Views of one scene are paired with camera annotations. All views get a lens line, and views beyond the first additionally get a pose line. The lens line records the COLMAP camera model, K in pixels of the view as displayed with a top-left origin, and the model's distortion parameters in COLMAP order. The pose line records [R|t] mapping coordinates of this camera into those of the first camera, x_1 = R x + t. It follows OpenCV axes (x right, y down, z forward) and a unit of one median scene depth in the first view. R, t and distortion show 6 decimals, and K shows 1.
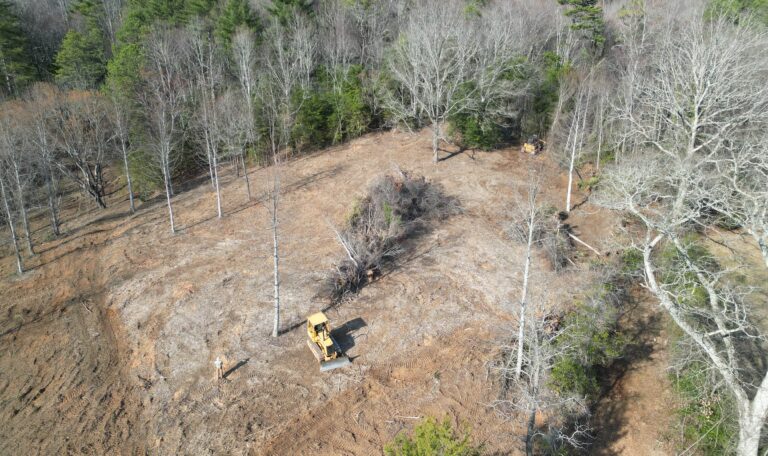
lens RADIAL K [[532.9, 0, 385.9], [0, 532.9, 226.2], [0, 0, 1]] dist [0.106234, -0.121939]
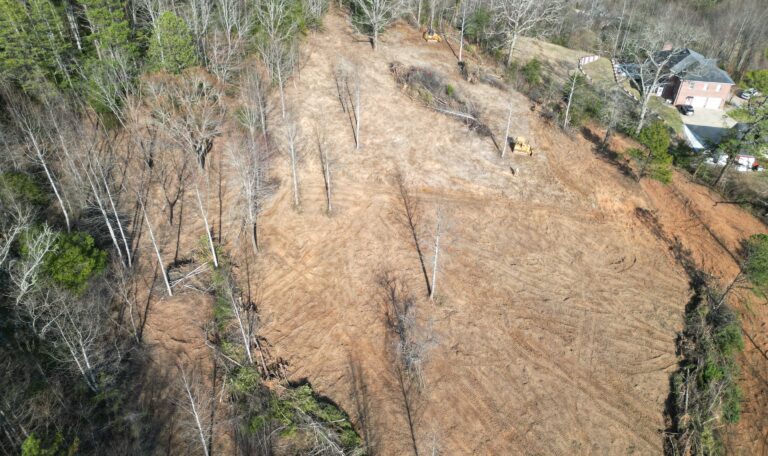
lens RADIAL K [[532.9, 0, 385.9], [0, 532.9, 226.2], [0, 0, 1]] dist [0.106234, -0.121939]
pose [[0.571969, -0.480039, 0.665143, -2.059791], [0.253014, 0.874585, 0.413623, -0.563996], [-0.780279, -0.068289, 0.621692, 0.016610]]
